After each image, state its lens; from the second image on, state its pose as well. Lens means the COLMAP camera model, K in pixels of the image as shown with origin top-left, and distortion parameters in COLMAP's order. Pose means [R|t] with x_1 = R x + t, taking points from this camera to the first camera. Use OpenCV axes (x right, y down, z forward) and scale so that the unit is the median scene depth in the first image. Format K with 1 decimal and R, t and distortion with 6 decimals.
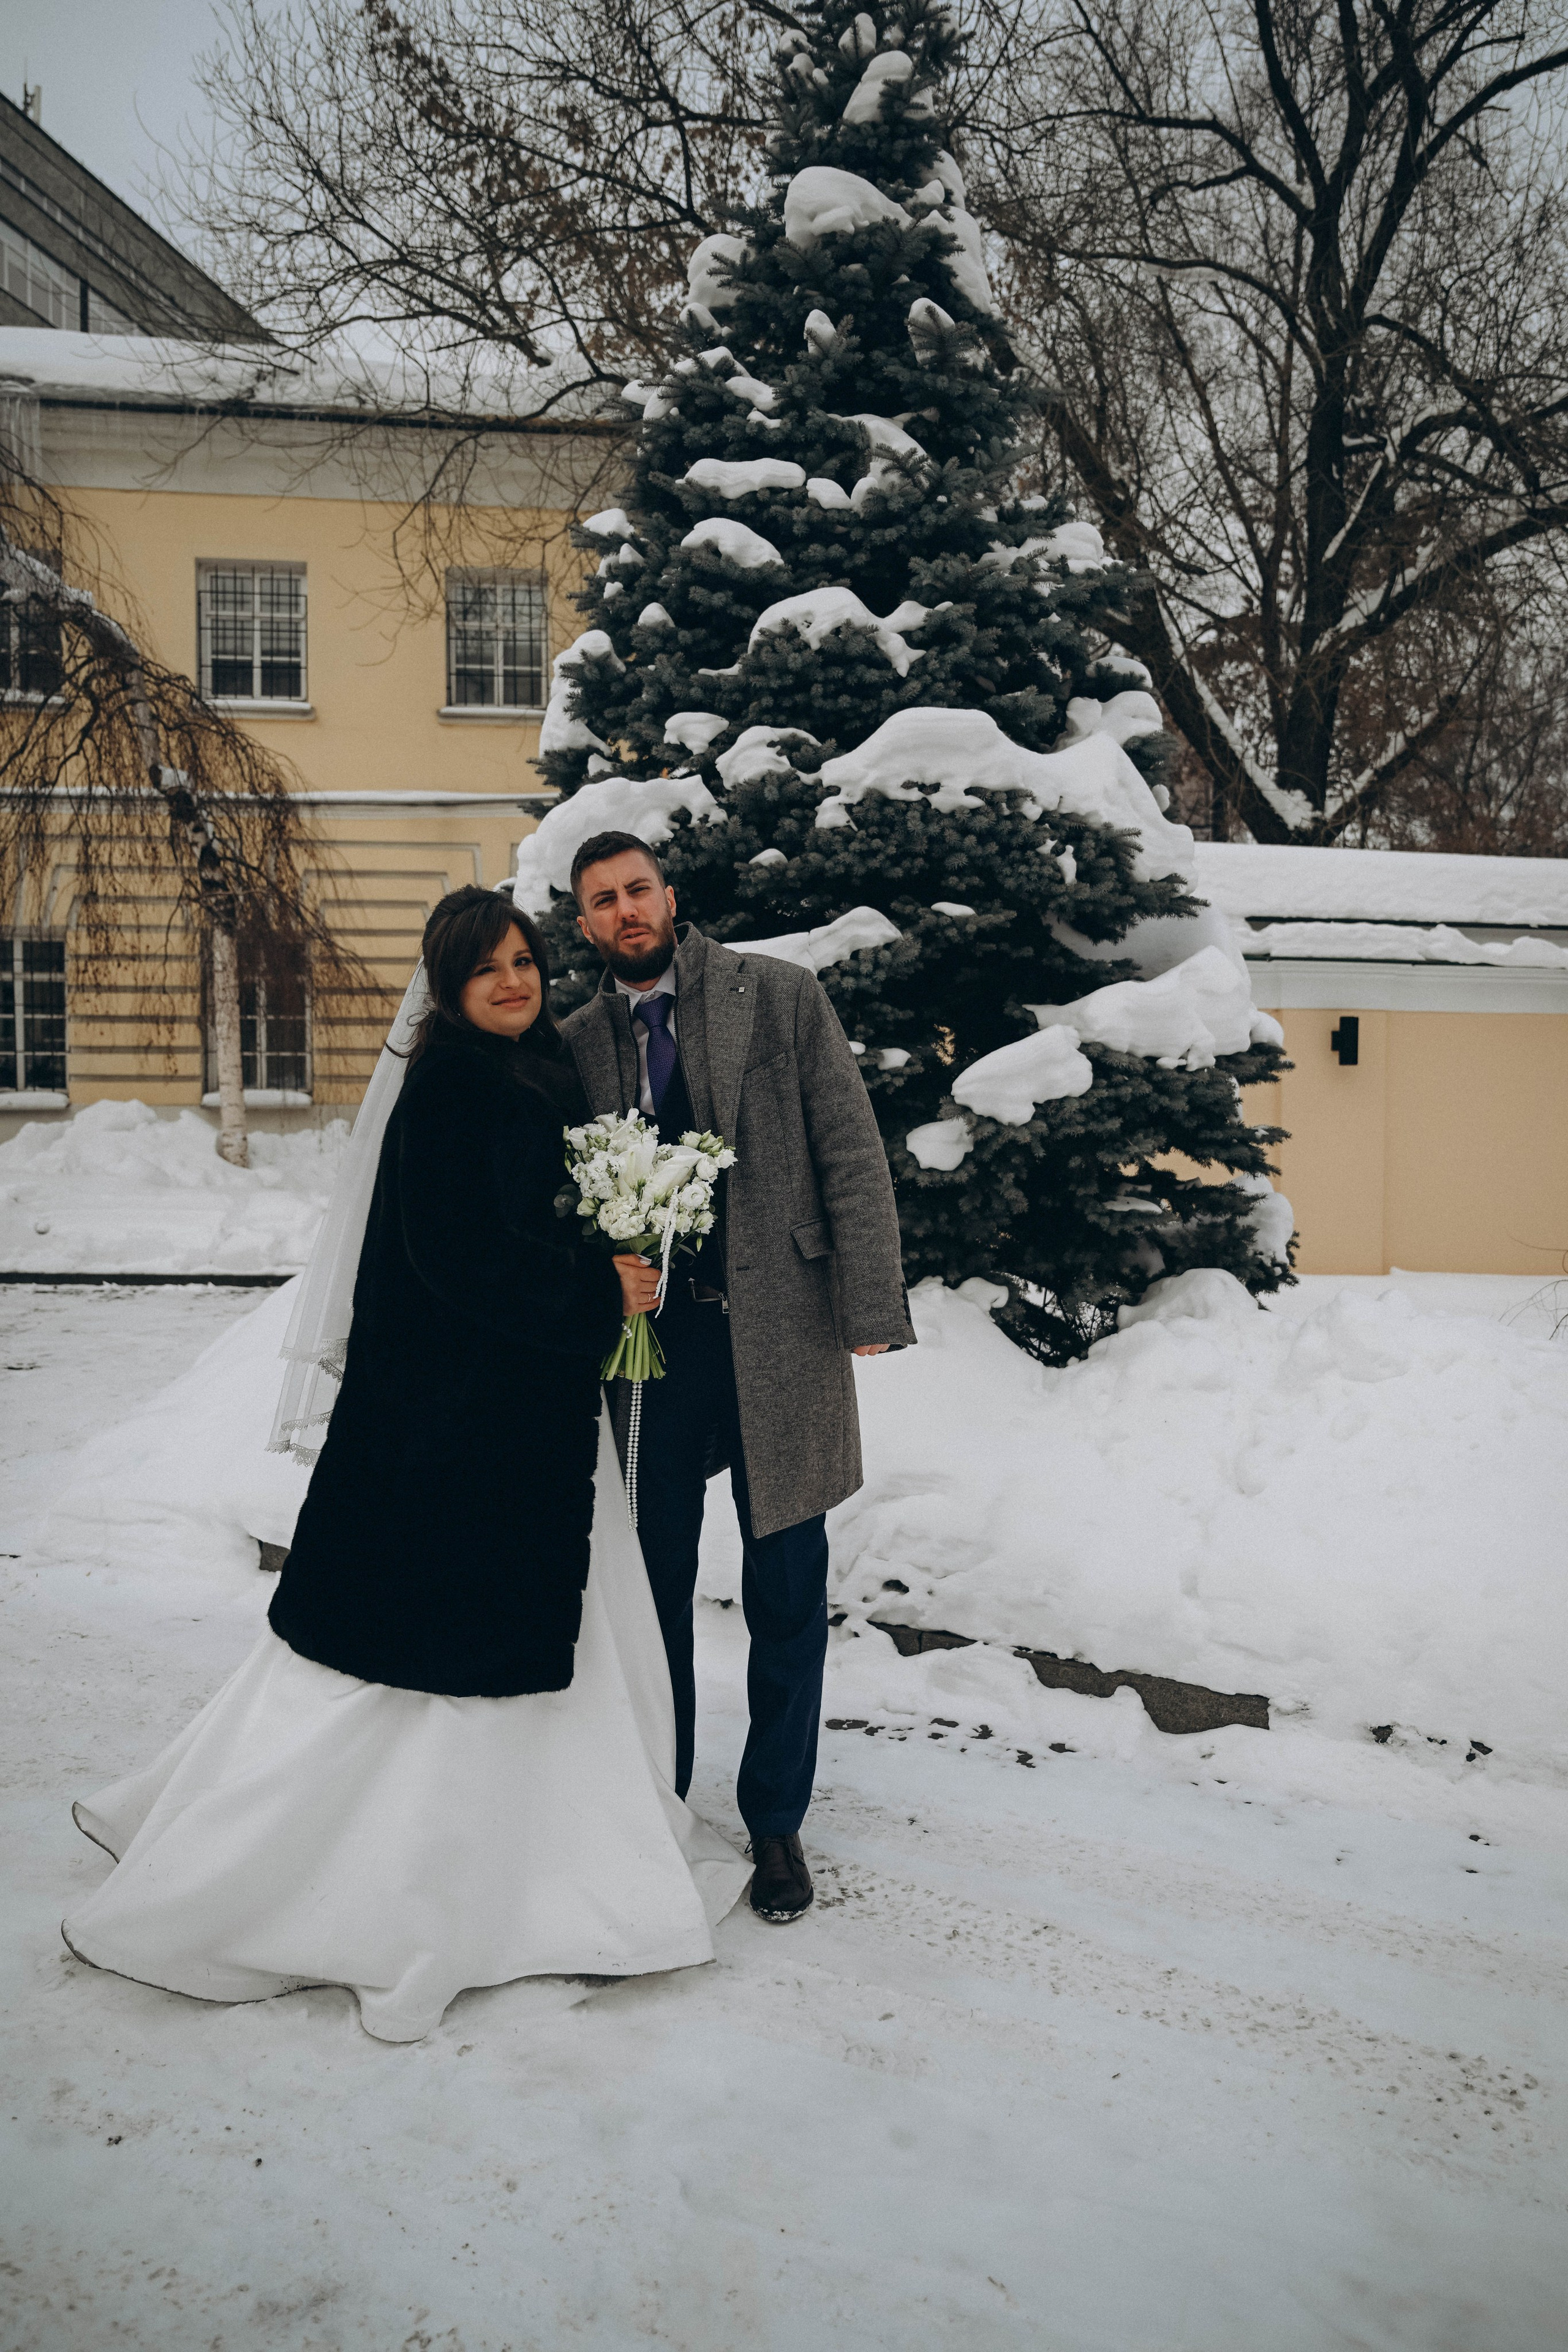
lens RADIAL K [[1608.0, 0, 784.0], [0, 1608.0, 1176.0], [0, 0, 1]] dist [0.001037, 0.000821]
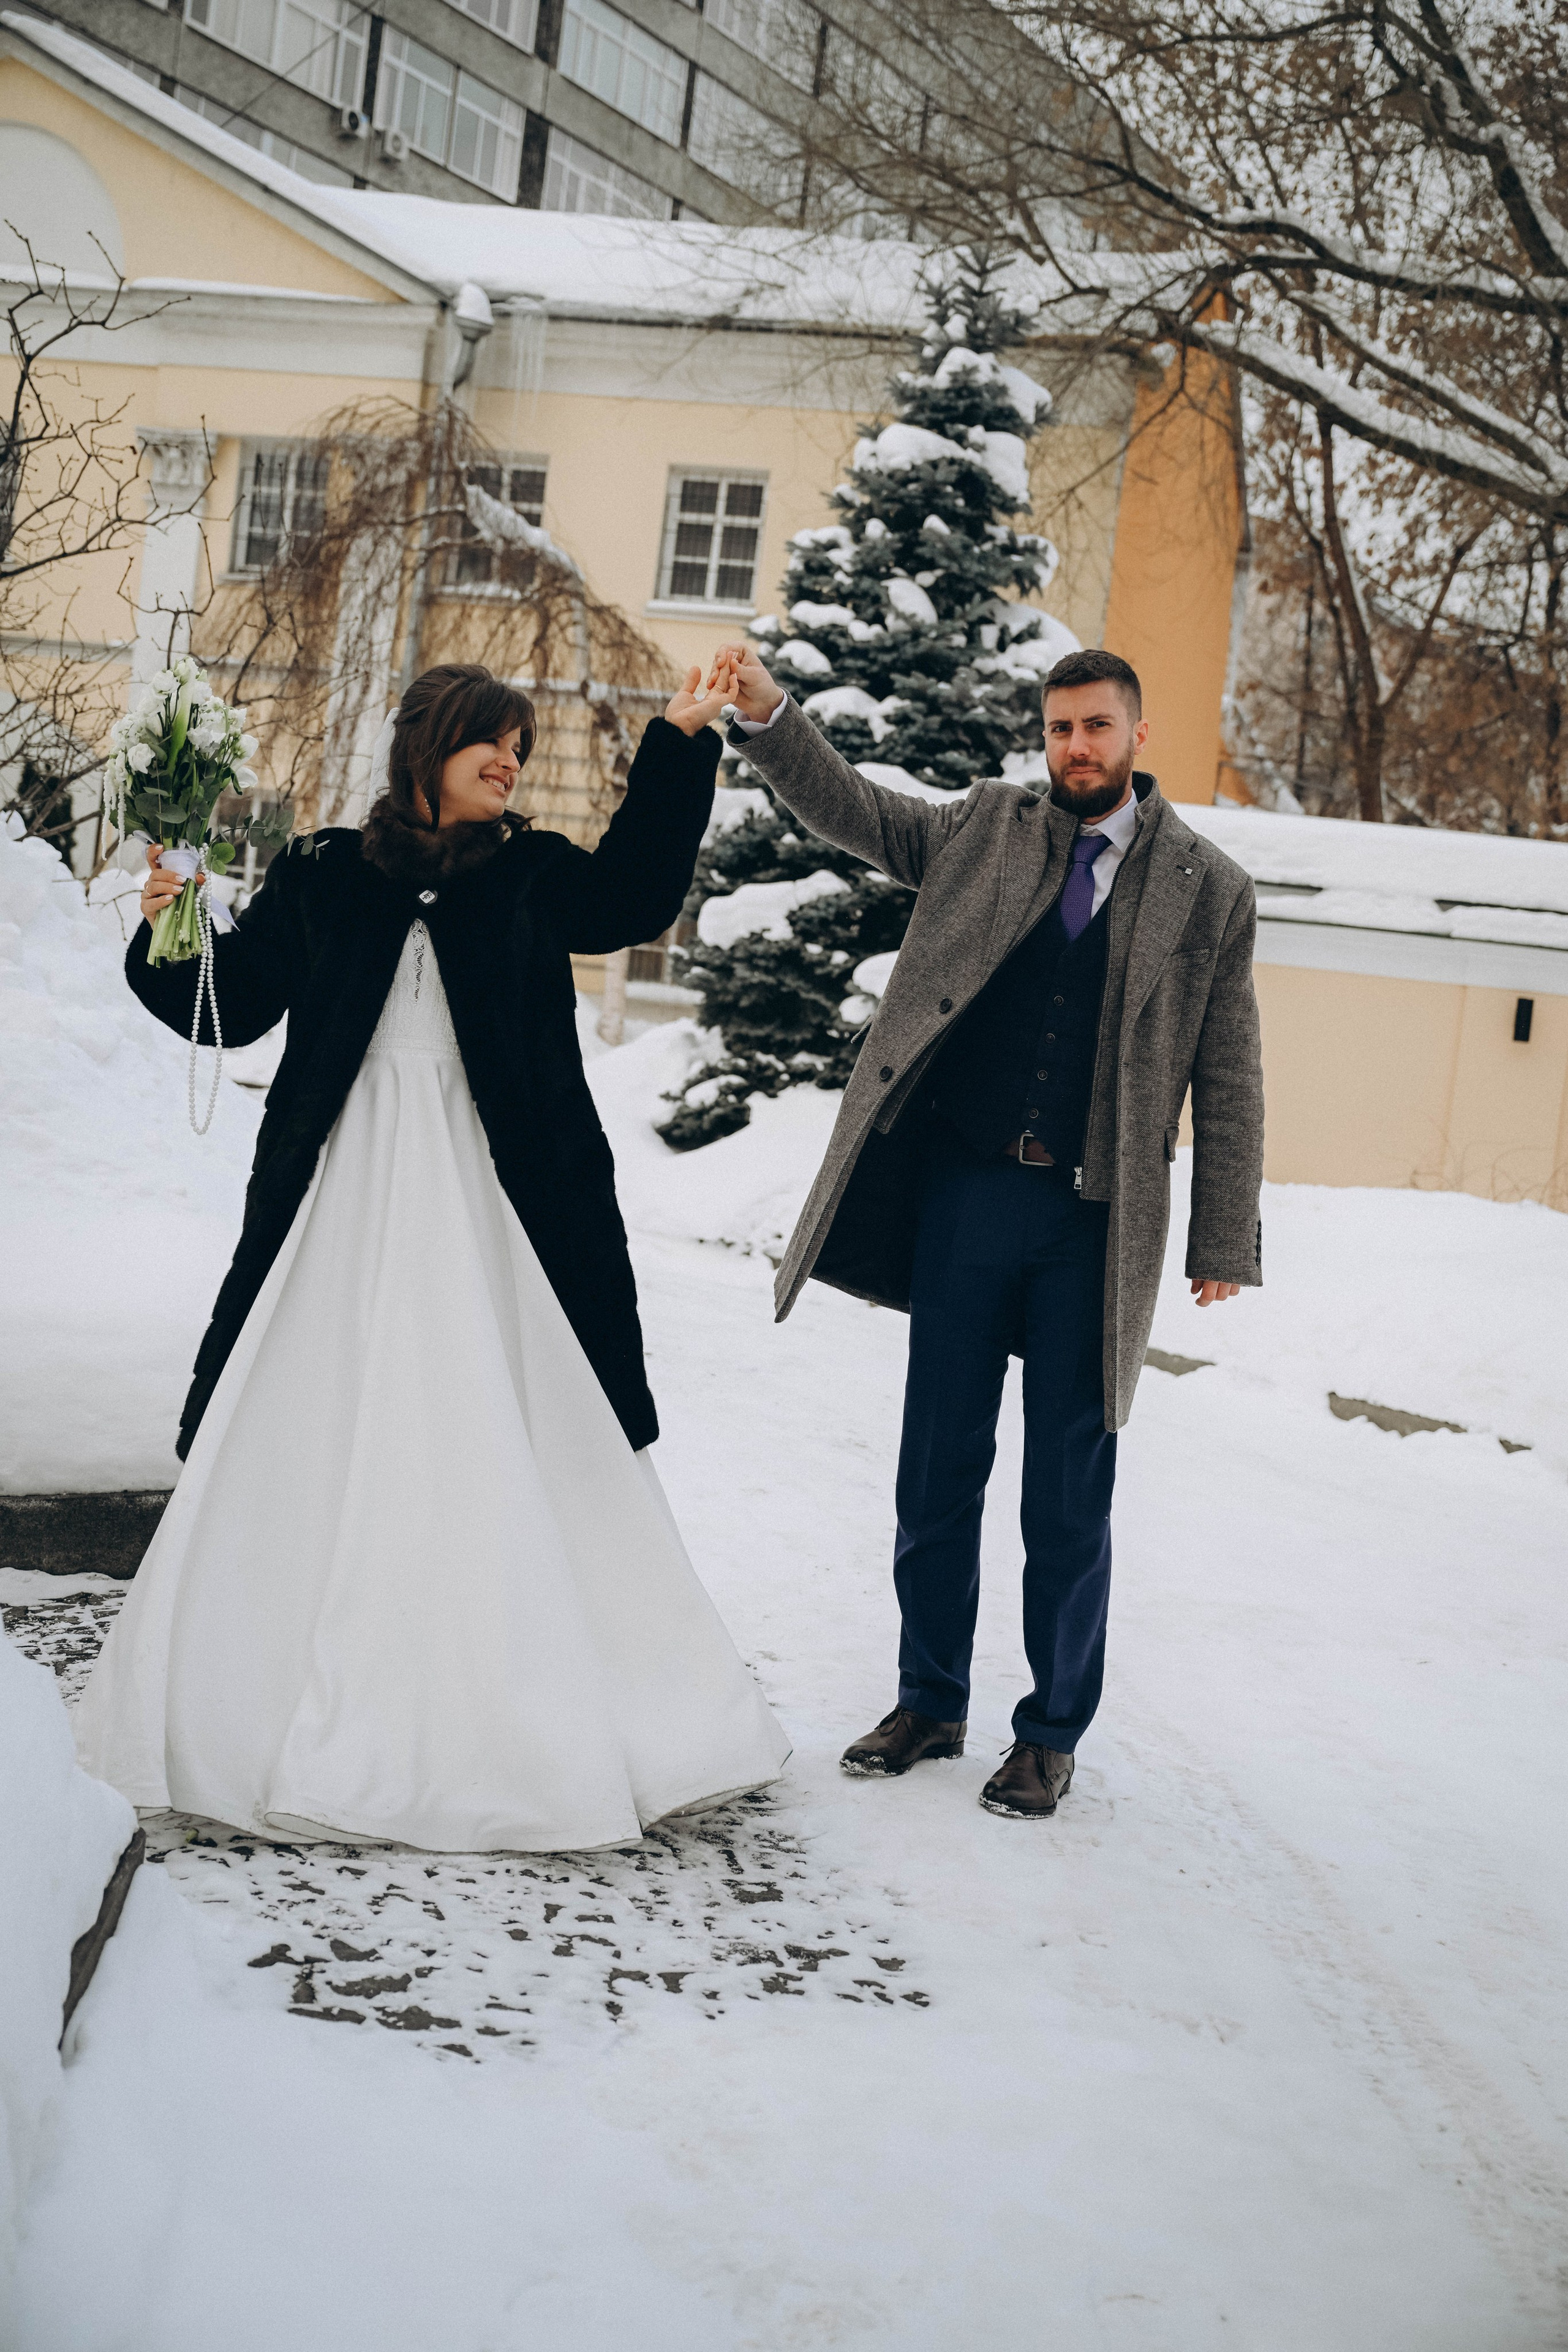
lens RADIAL K [[2671.3, 0, 784.0], [0, 2671.3, 1176.0], [0, 0, 1]] dist [0.005453, 0.014047]
pose [[0.935907, 0.121299, -0.330704, 0.966369], [-0.127683, 0.991812, 0.002441, 0.157123], [0.328292, 0.039940, 0.943731, -1.698413]]
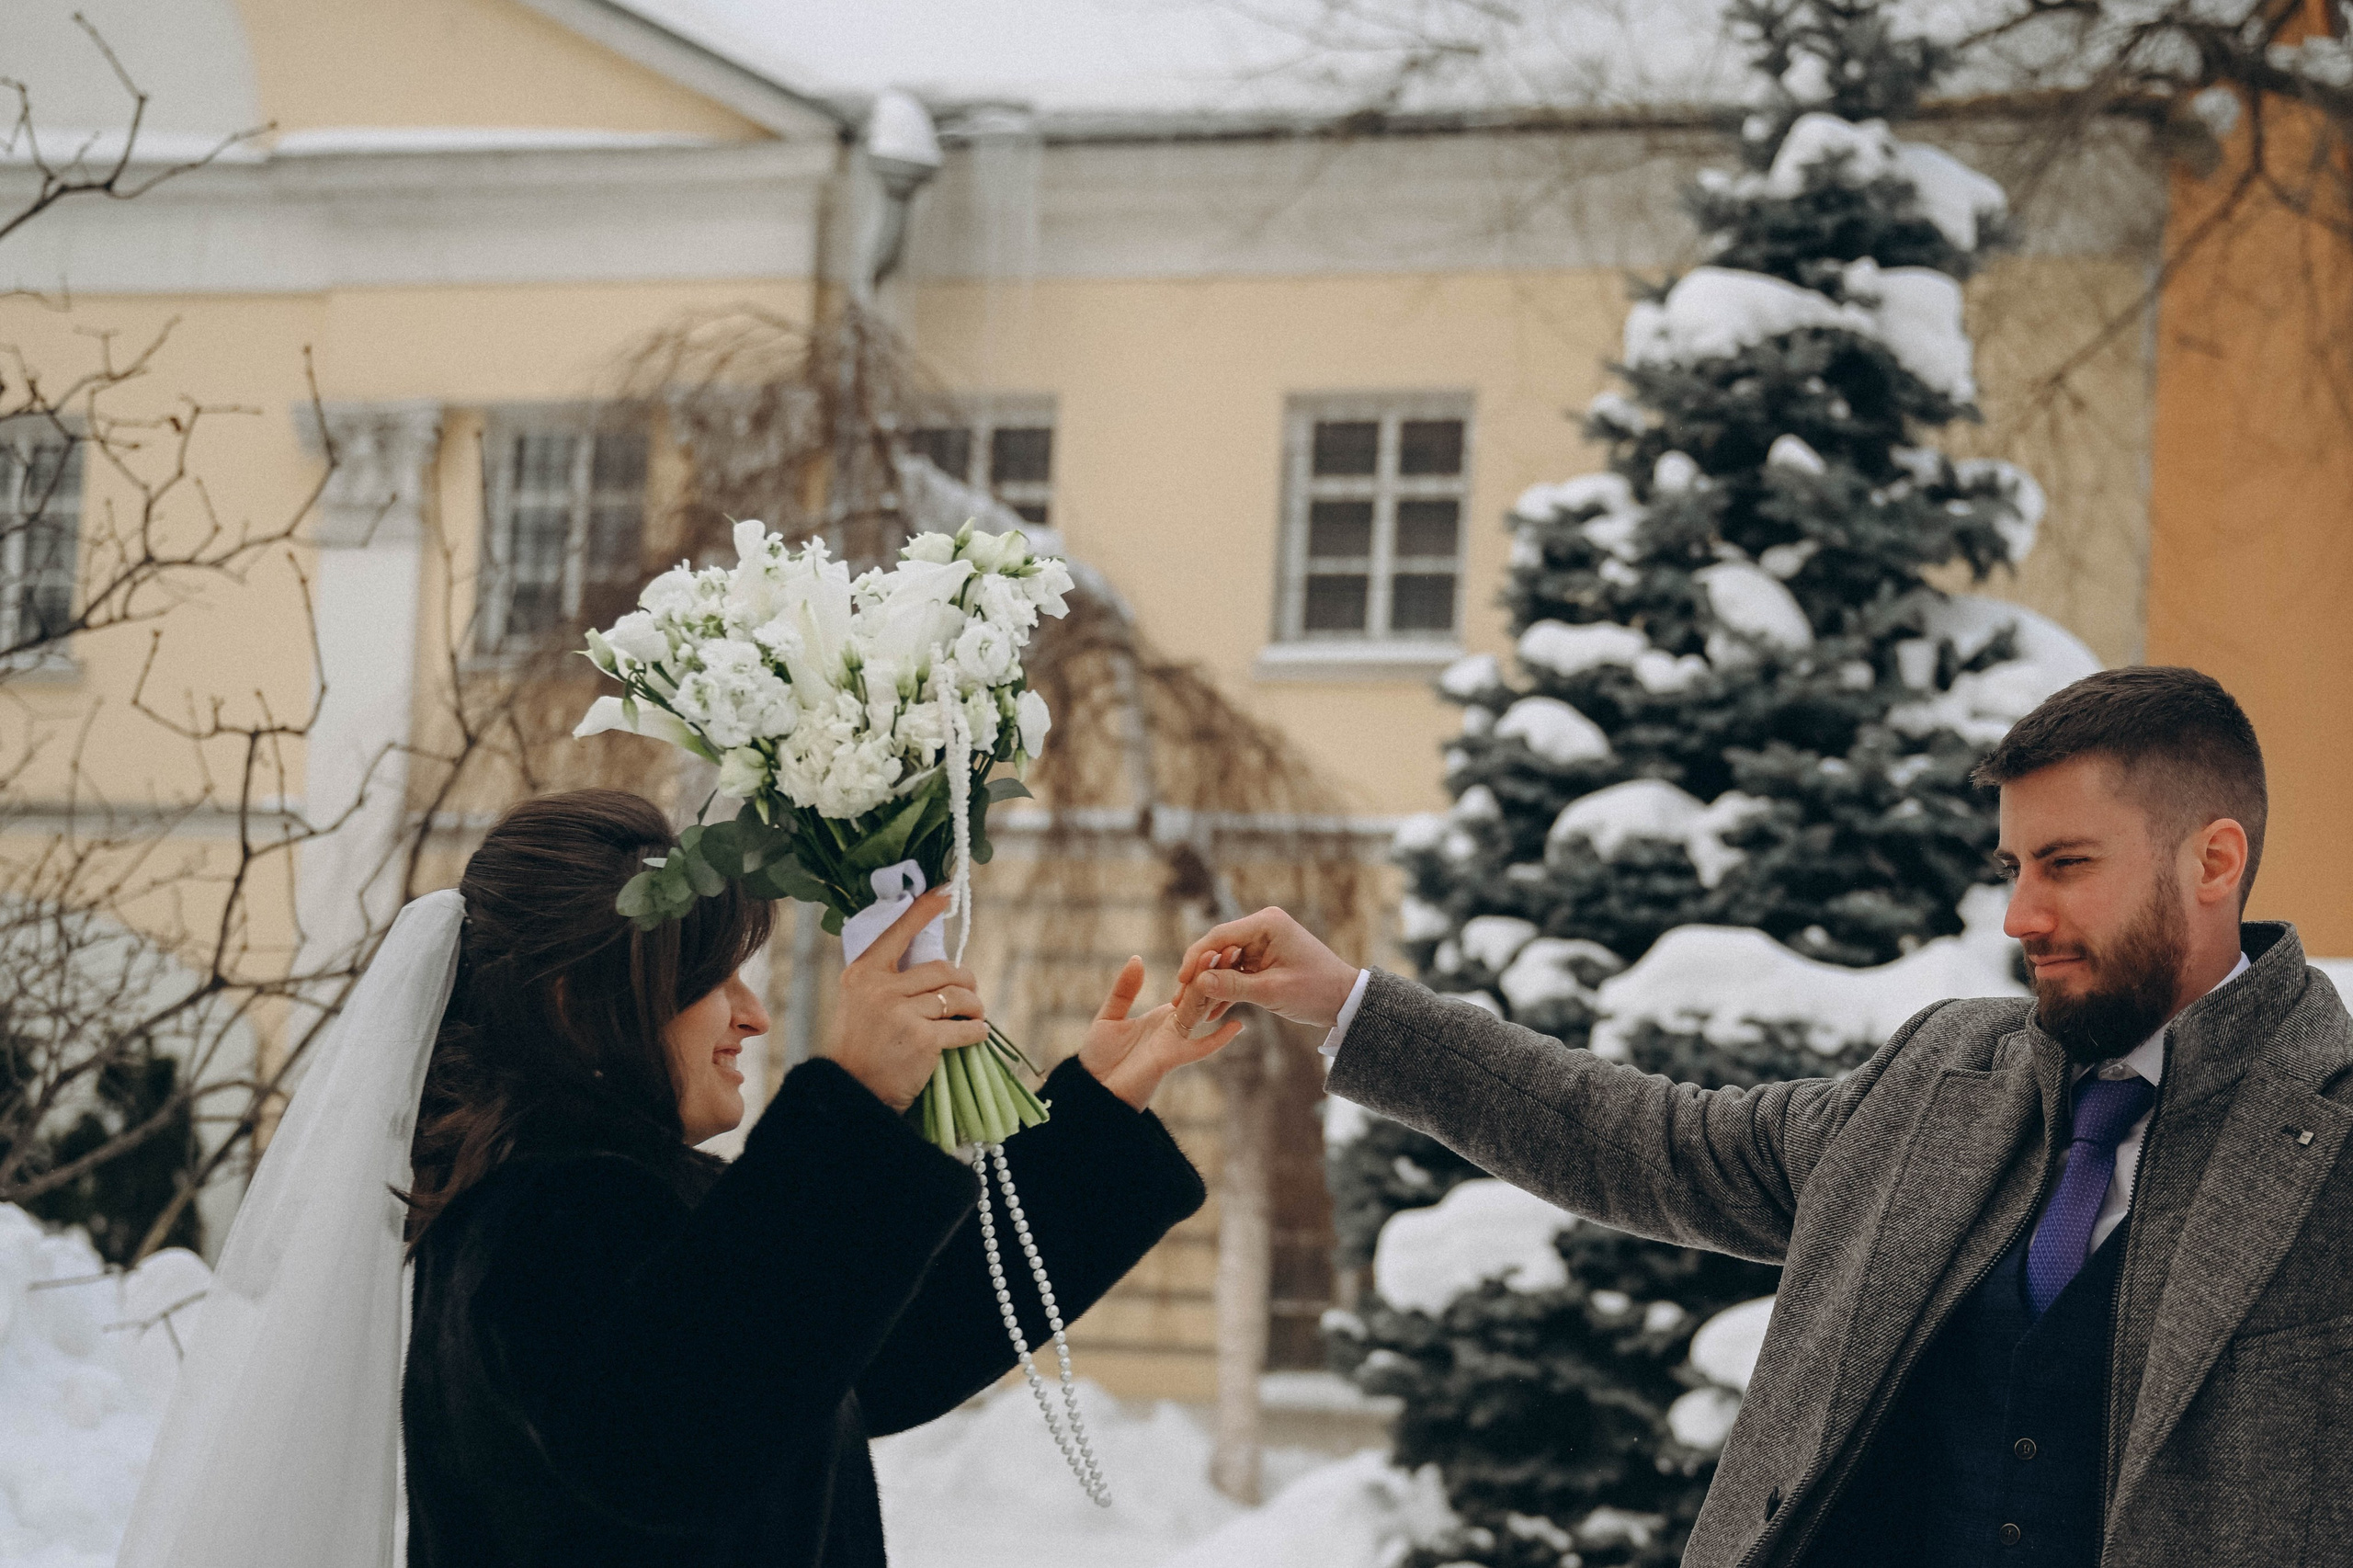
lens RADIAL K [[5026.4, 0, 1174.8], [0, 5026.4, 1130.2], [0, 0, 1]] dist [0.010411, 0.033032]
pose [[0.909553, 0.019061, -0.415151, 0.924007], [-0.068788, 0.992074, -0.105158, 0.126679], [0.409856, 0.124204, 0.903655, -1.537625]]
